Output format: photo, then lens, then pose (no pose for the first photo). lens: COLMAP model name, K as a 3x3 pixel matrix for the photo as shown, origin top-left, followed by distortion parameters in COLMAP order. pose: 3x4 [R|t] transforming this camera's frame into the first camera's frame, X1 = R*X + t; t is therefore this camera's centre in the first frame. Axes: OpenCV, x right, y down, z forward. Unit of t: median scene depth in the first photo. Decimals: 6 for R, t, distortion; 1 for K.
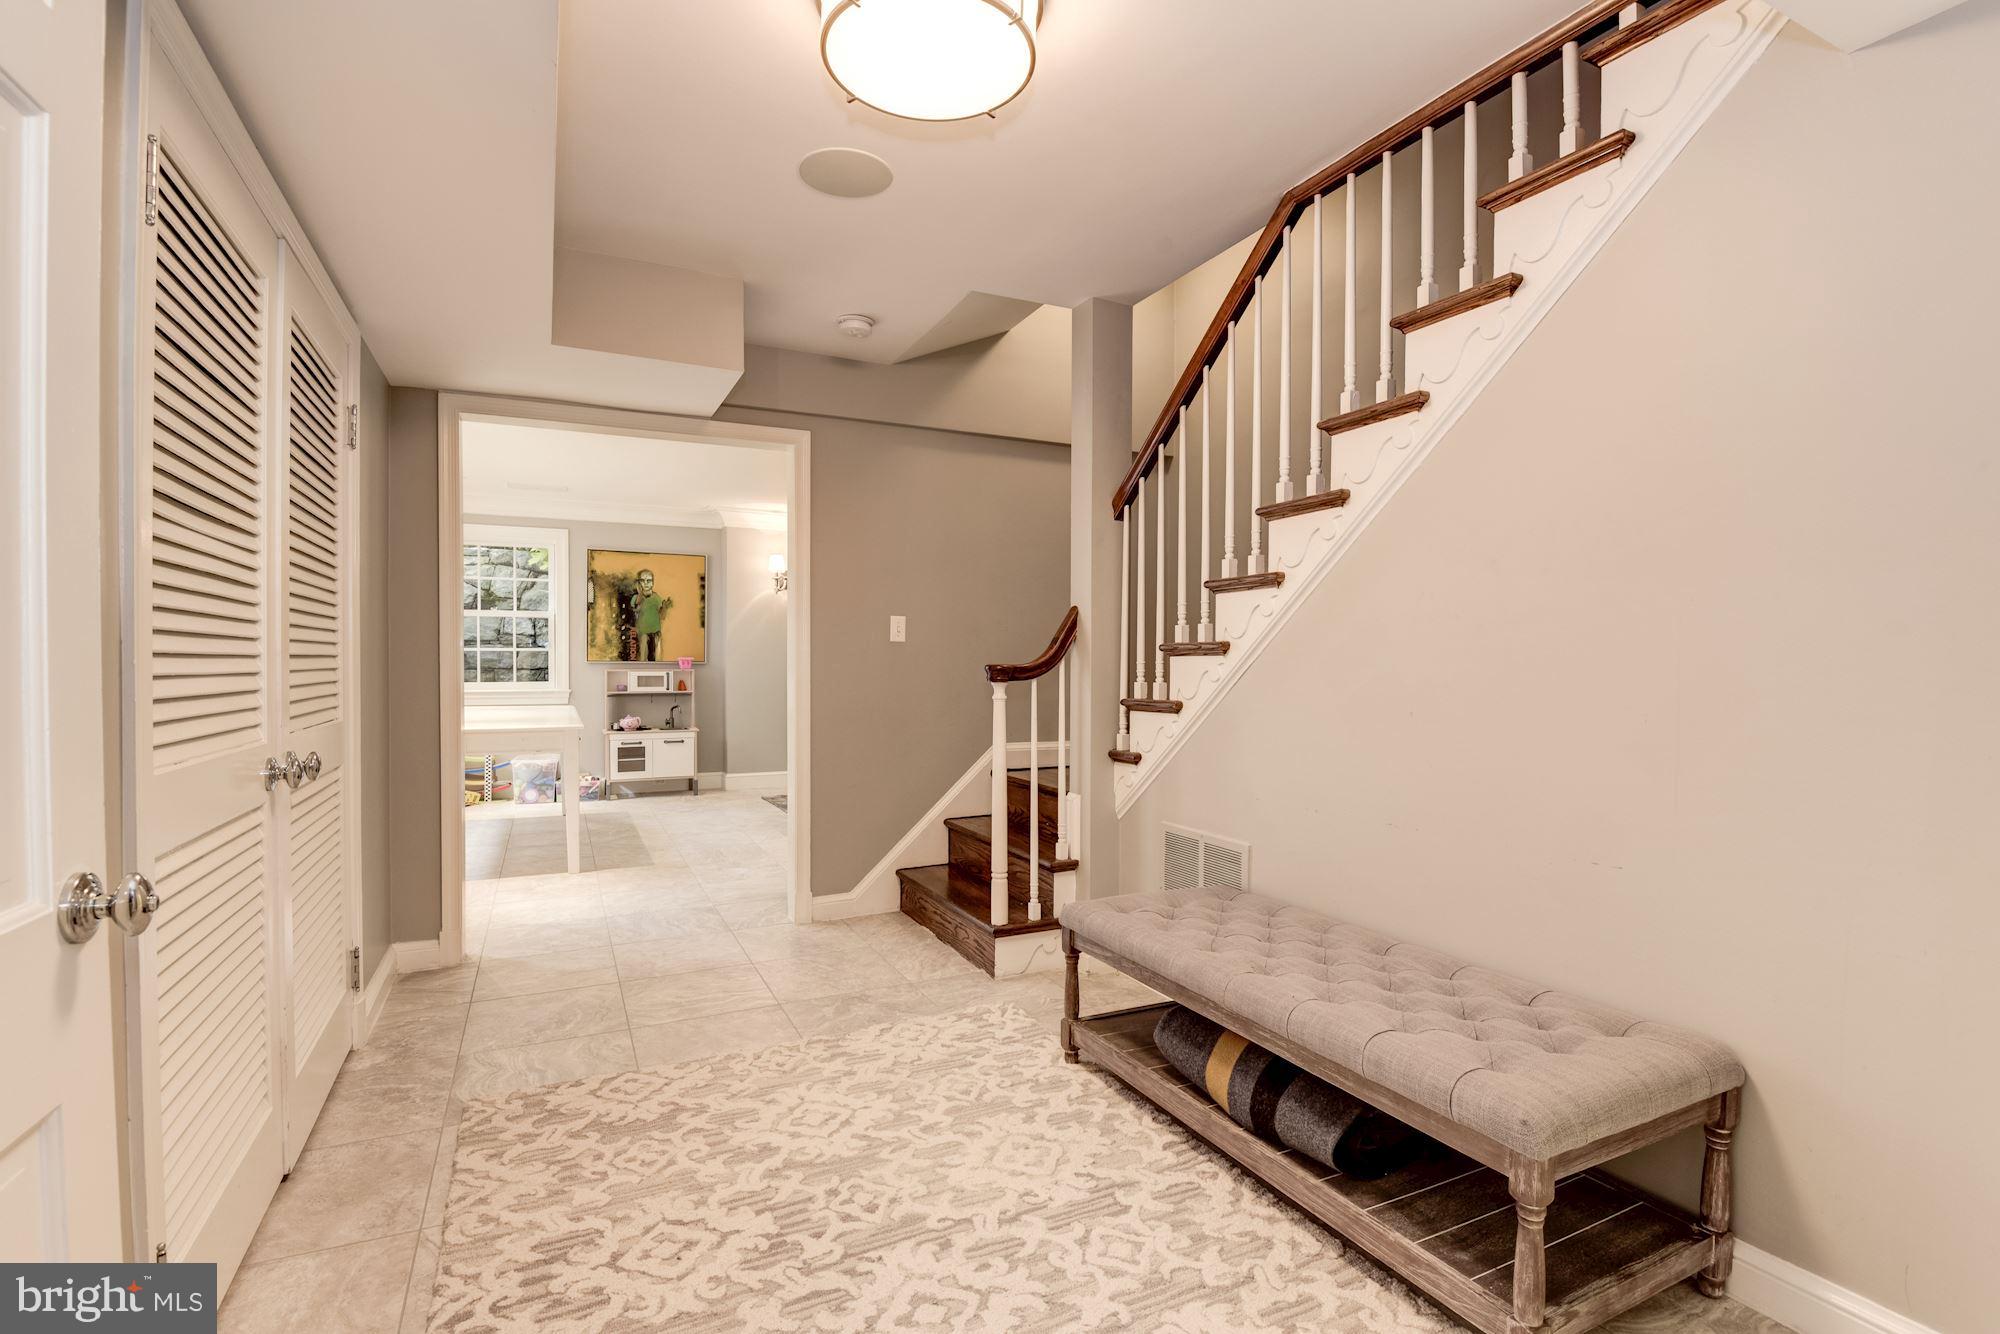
lens RADIAL K [[920.8, 0, 1003.7], [0, 920.8, 670.9], [0, 0, 1]] dist [-0.041868, -0.001275]
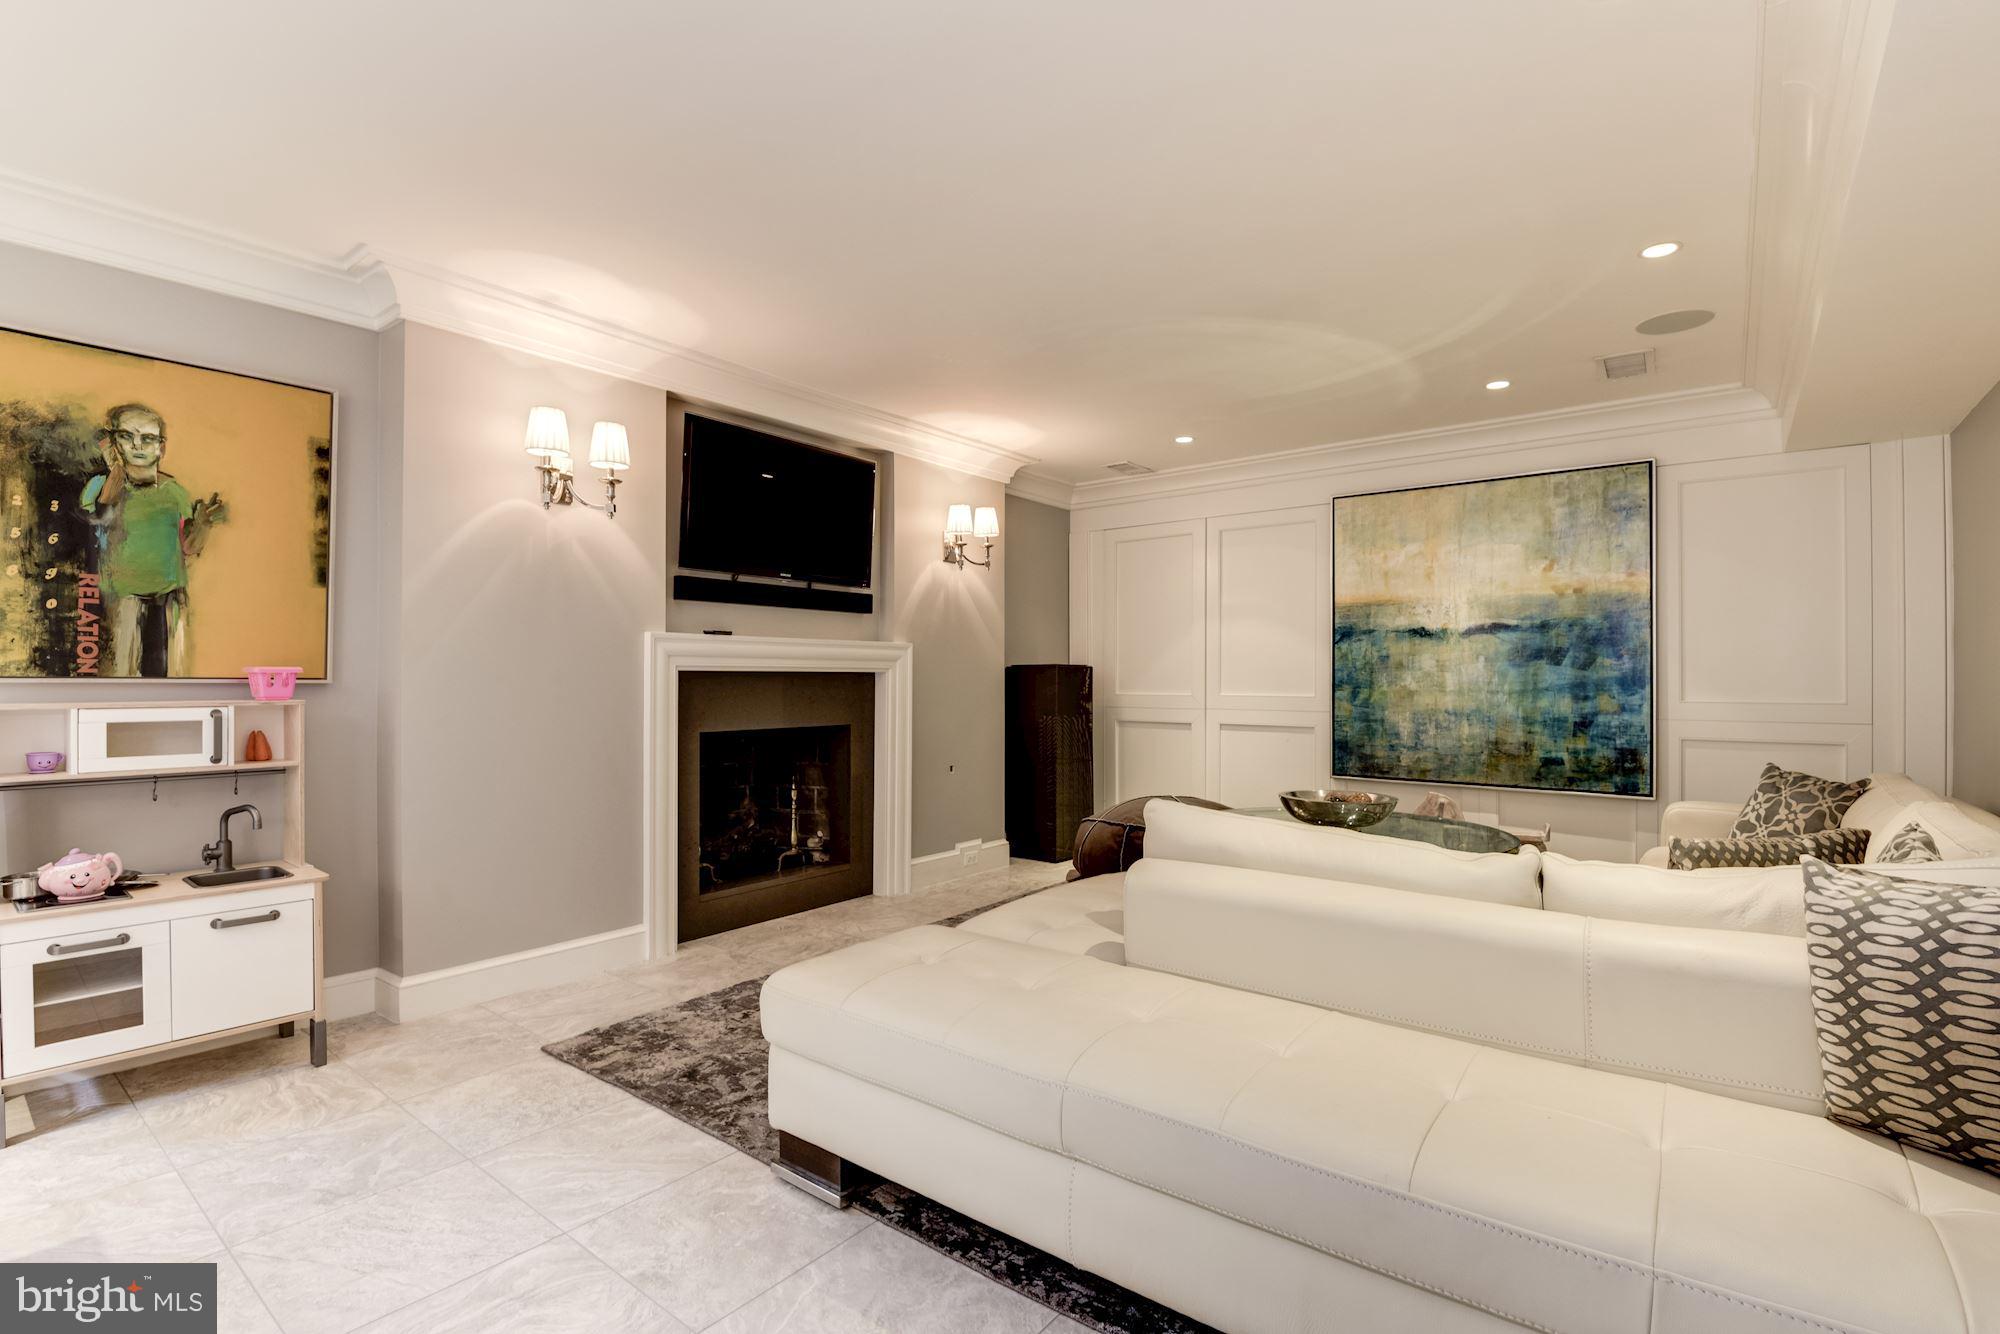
lens RADIAL K [[920.8, 0, 990.9], [0, 920.8, 670.2], [0, 0, 1]] dist [-0.041868, -0.001275]
pose [[0.900150, 0.002137, 0.435576, -0.250919], [0.004434, 0.999891, -0.014070, -0.007264], [-0.435558, 0.014597, 0.900042, 0.575896]]
